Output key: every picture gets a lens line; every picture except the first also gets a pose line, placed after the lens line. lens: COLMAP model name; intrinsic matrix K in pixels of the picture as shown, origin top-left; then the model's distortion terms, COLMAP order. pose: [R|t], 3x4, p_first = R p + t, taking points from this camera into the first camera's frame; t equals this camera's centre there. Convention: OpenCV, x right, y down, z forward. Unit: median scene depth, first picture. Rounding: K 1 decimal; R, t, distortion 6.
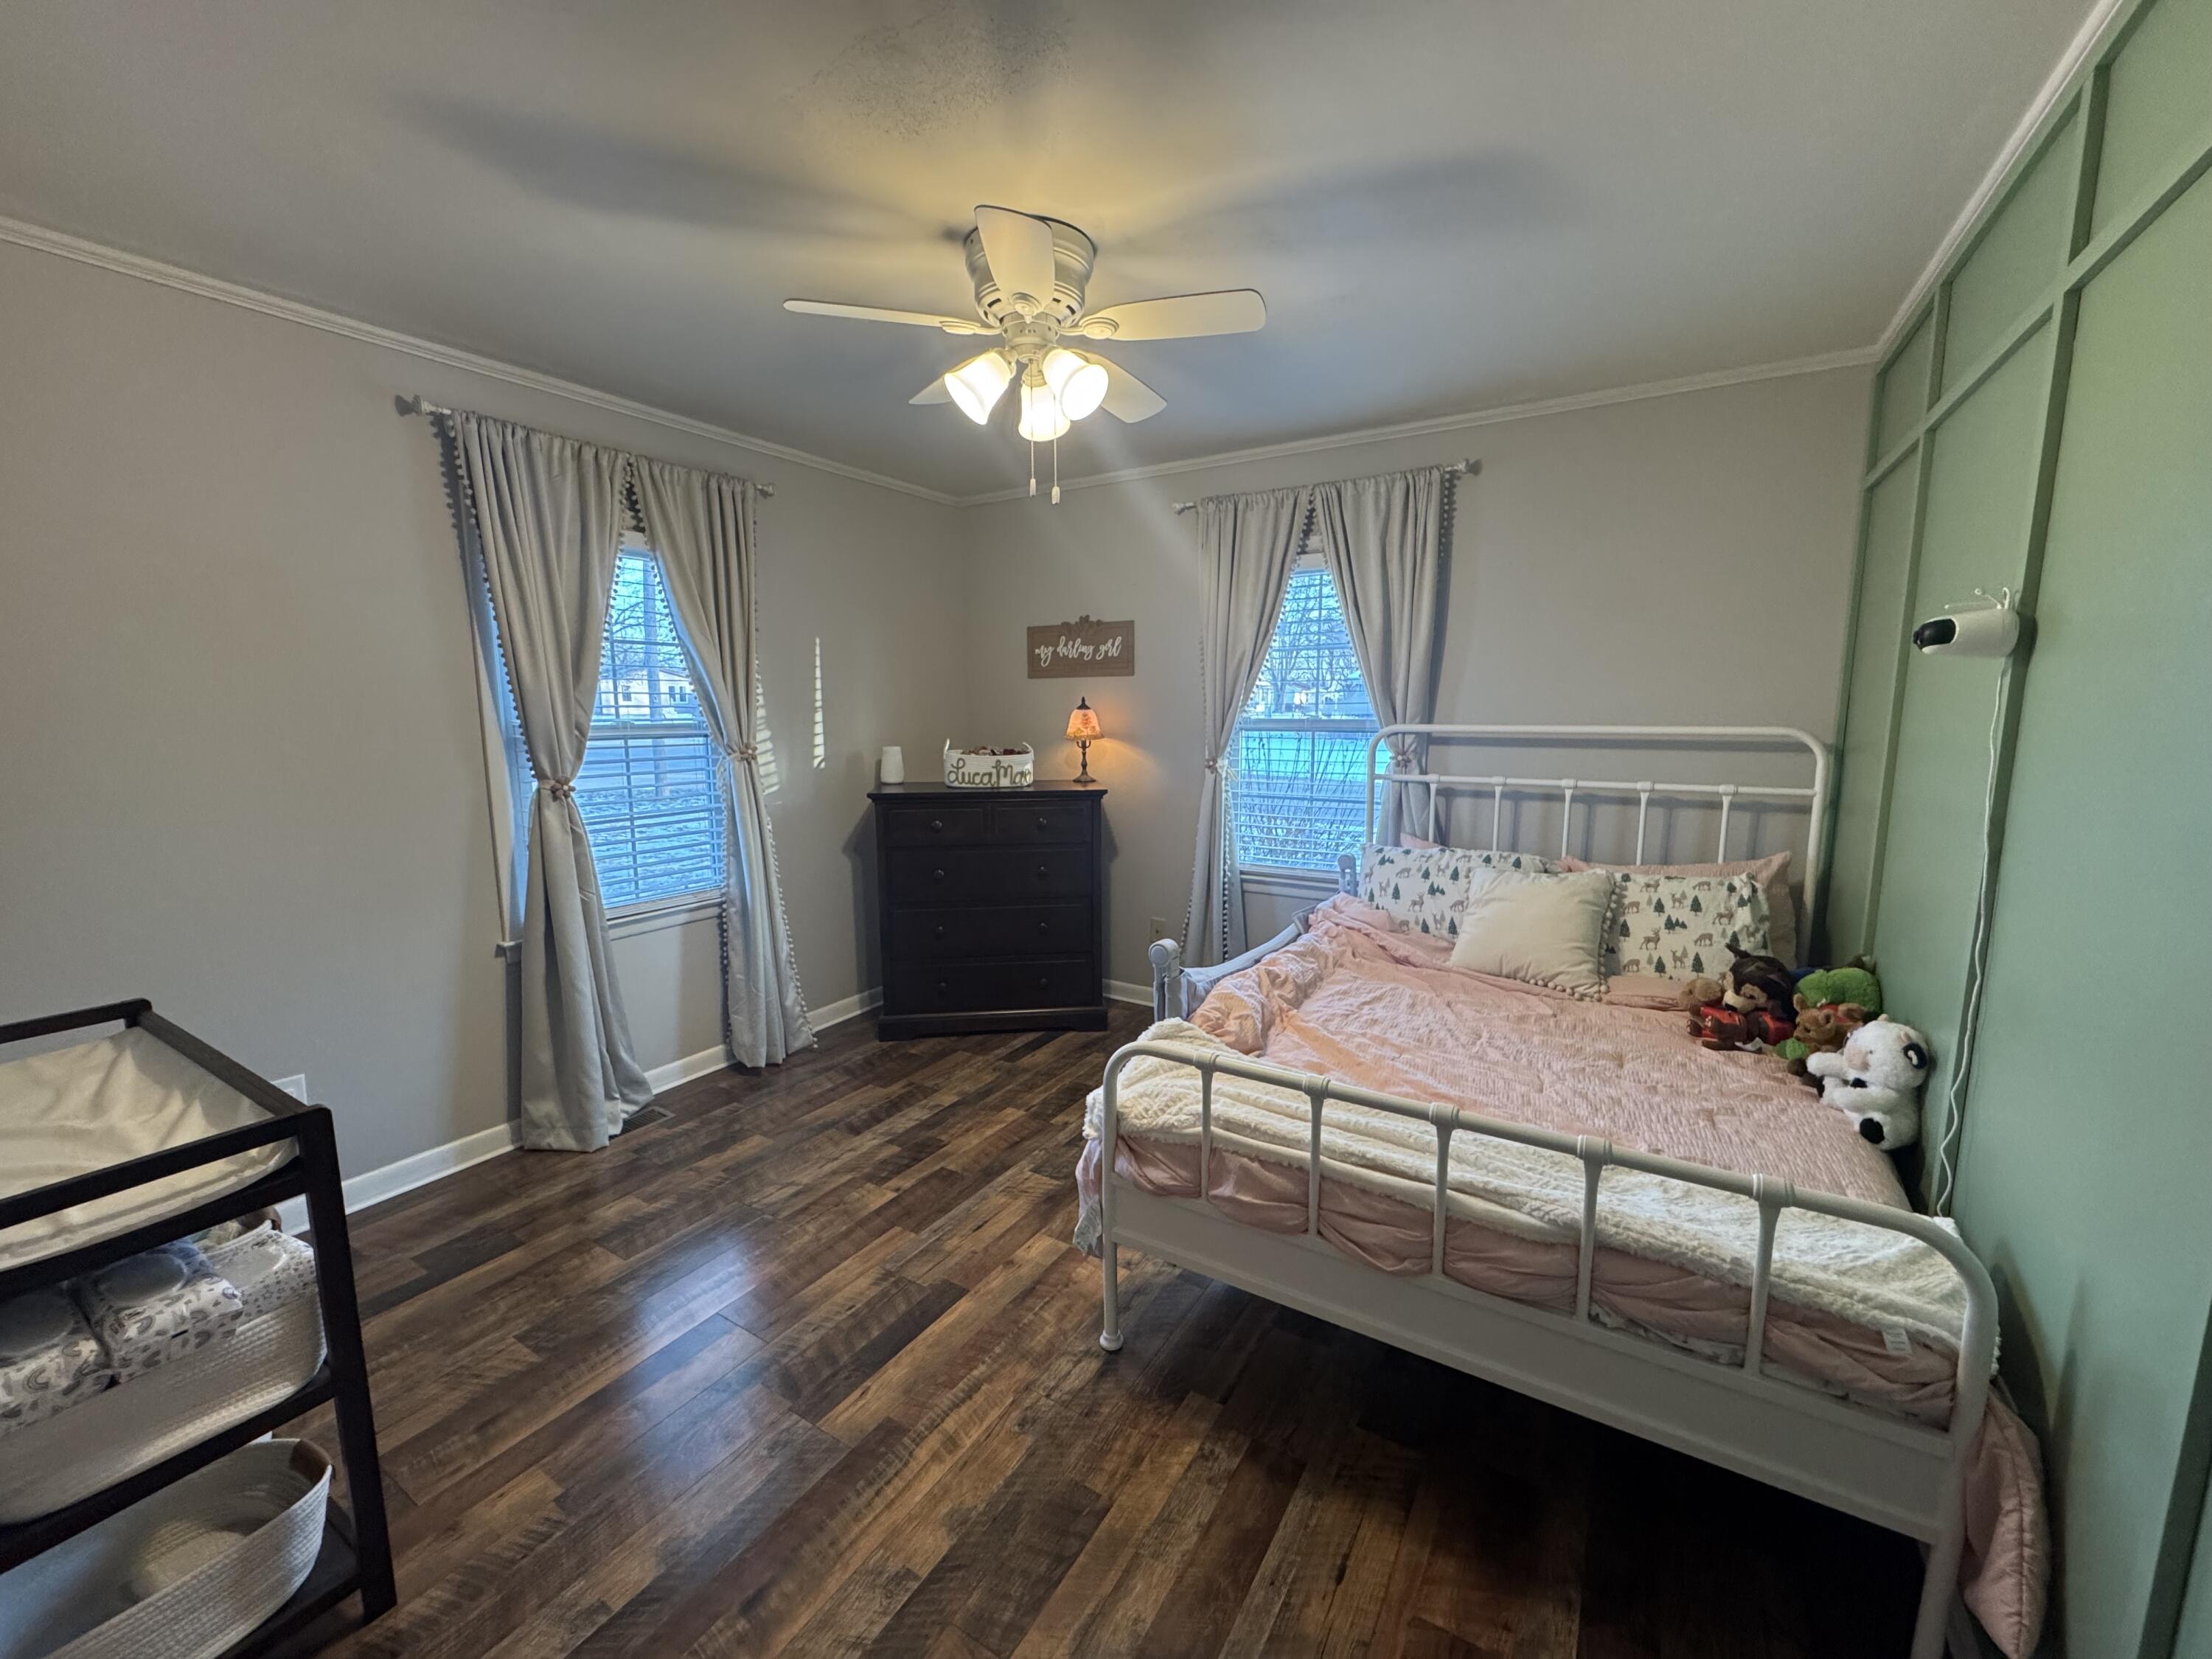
lens RADIAL K [[879.8, 0, 1104.9], [0, 879.8, 834.0], [0, 0, 1]] dist [-0.002086, -0.000464]
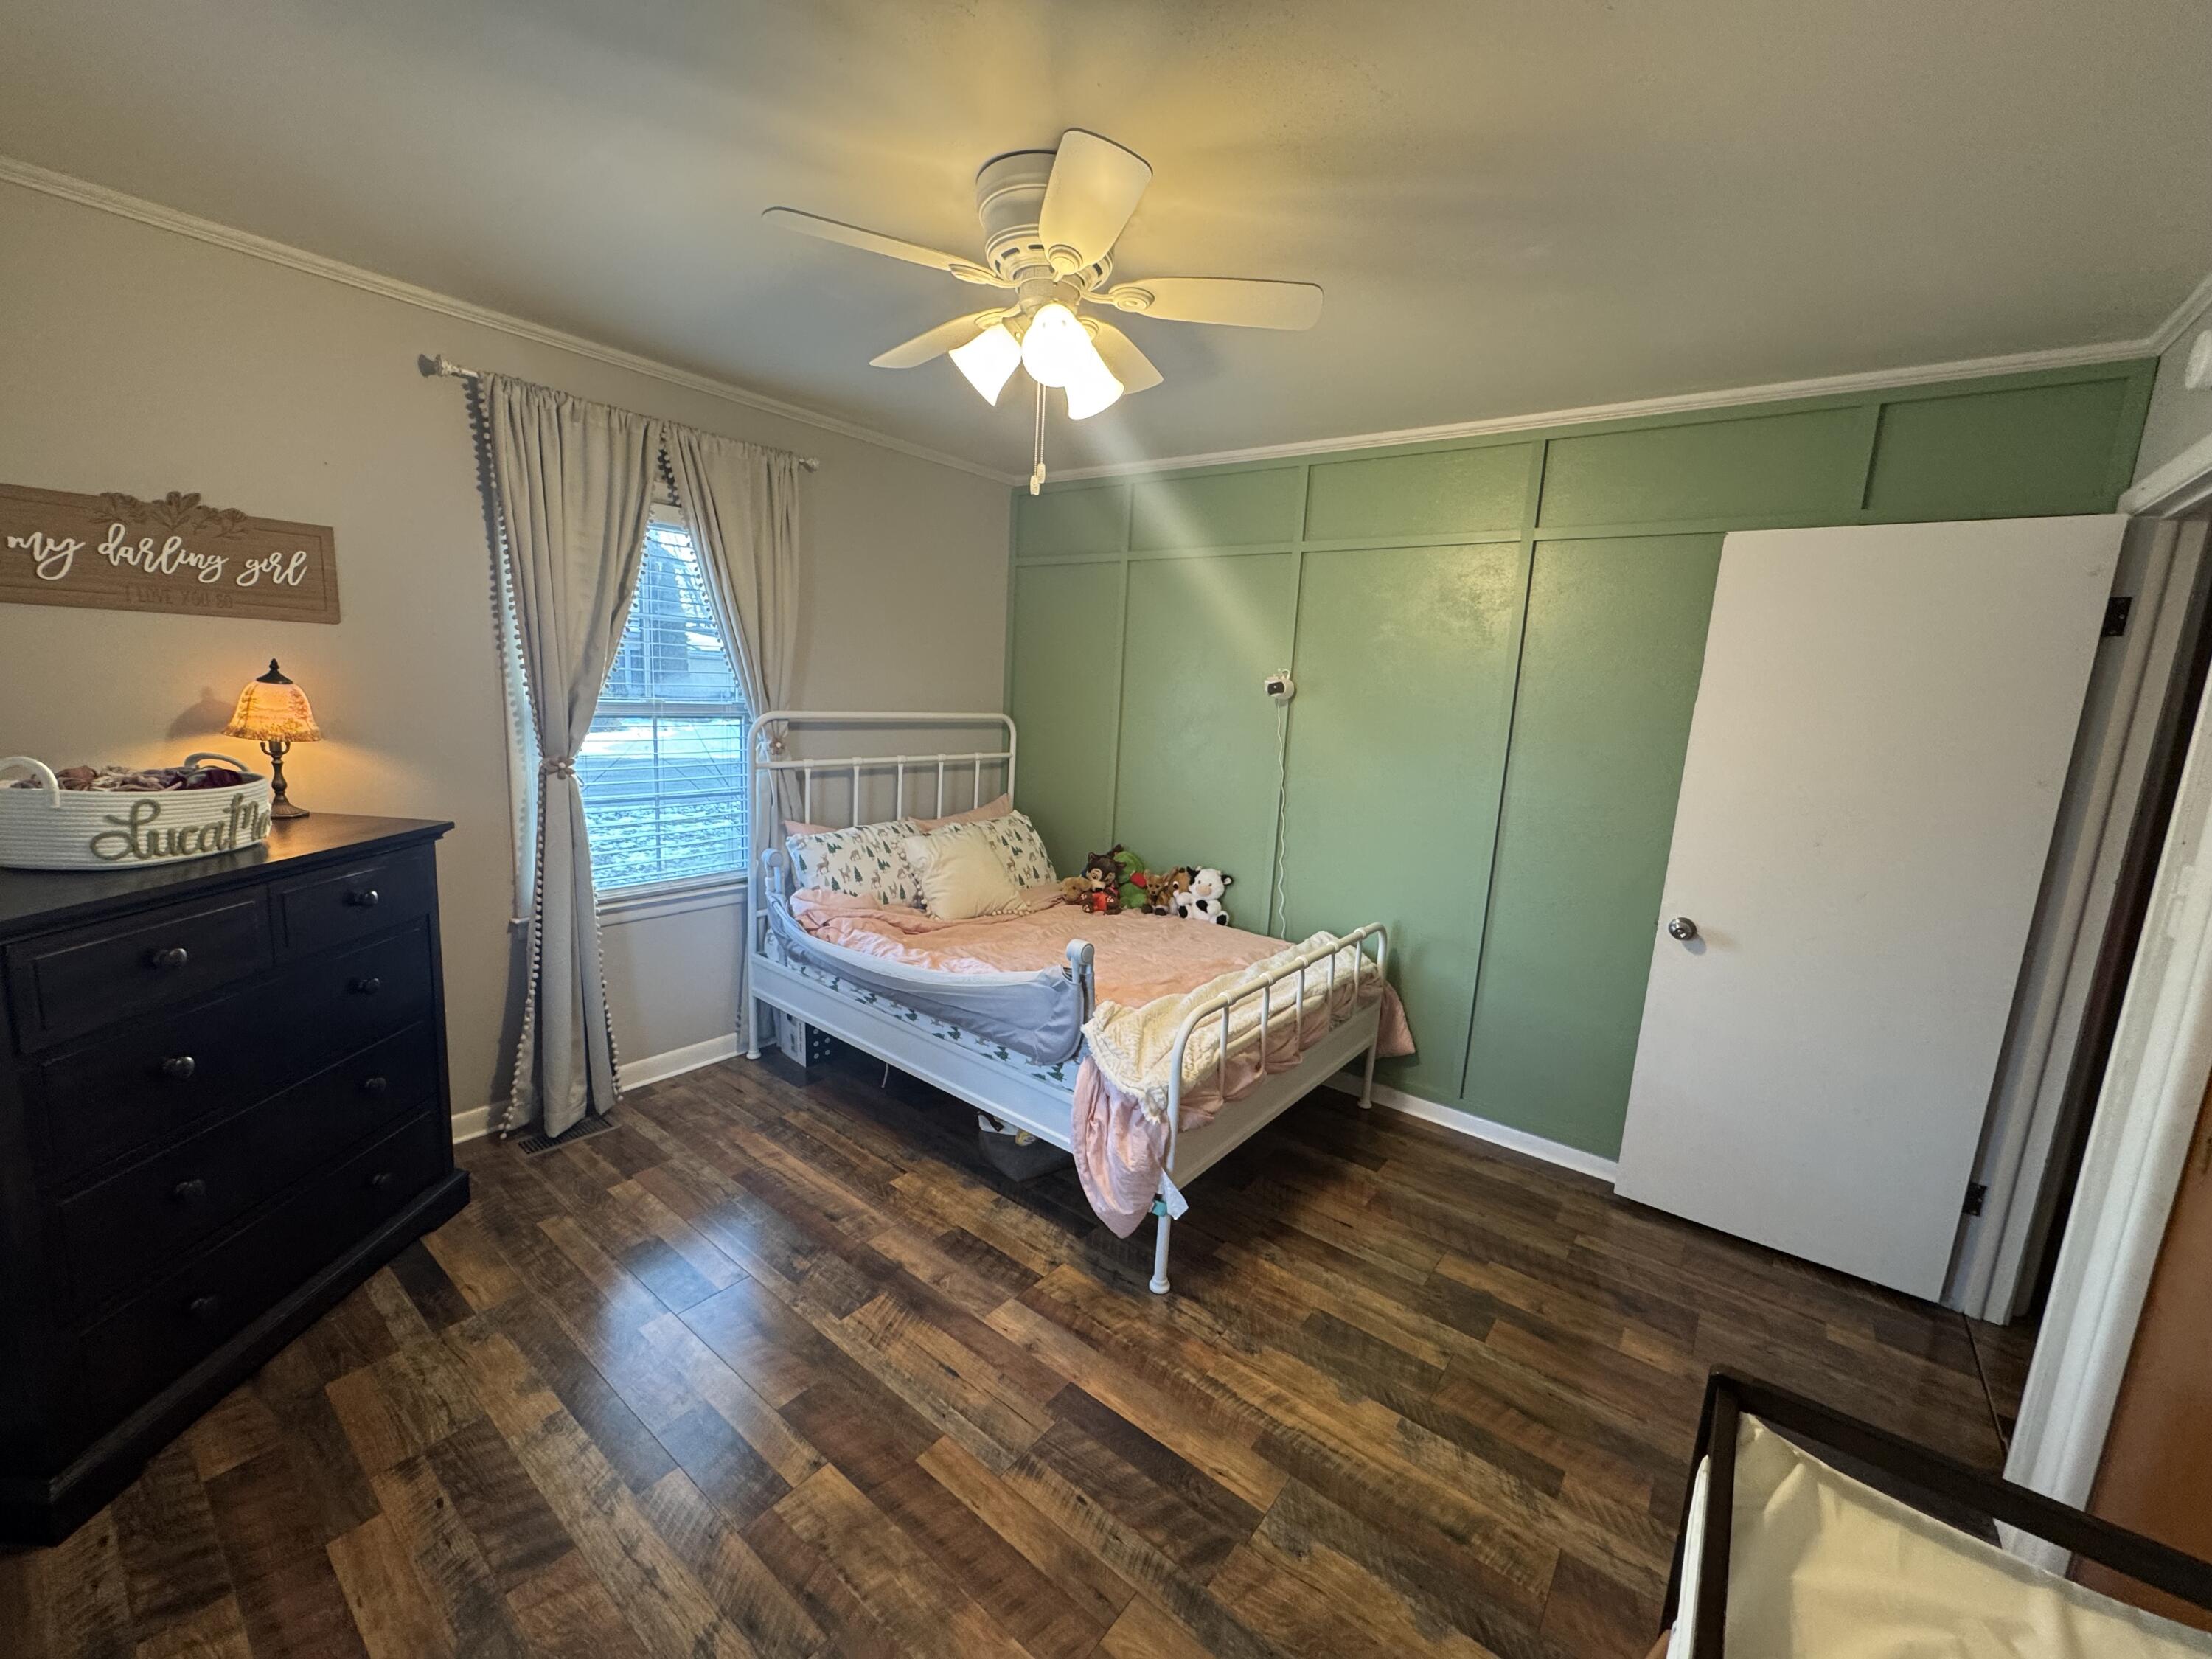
lens RADIAL K [[879.8, 0, 1105.7], [0, 879.8, 835.0], [0, 0, 1]] dist [-0.002086, -0.000464]
pose [[0.104912, -0.157387, 0.981948, -0.750418], [0.088435, 0.984962, 0.148422, -0.125623], [-0.990542, 0.071267, 0.117253, 0.656306]]
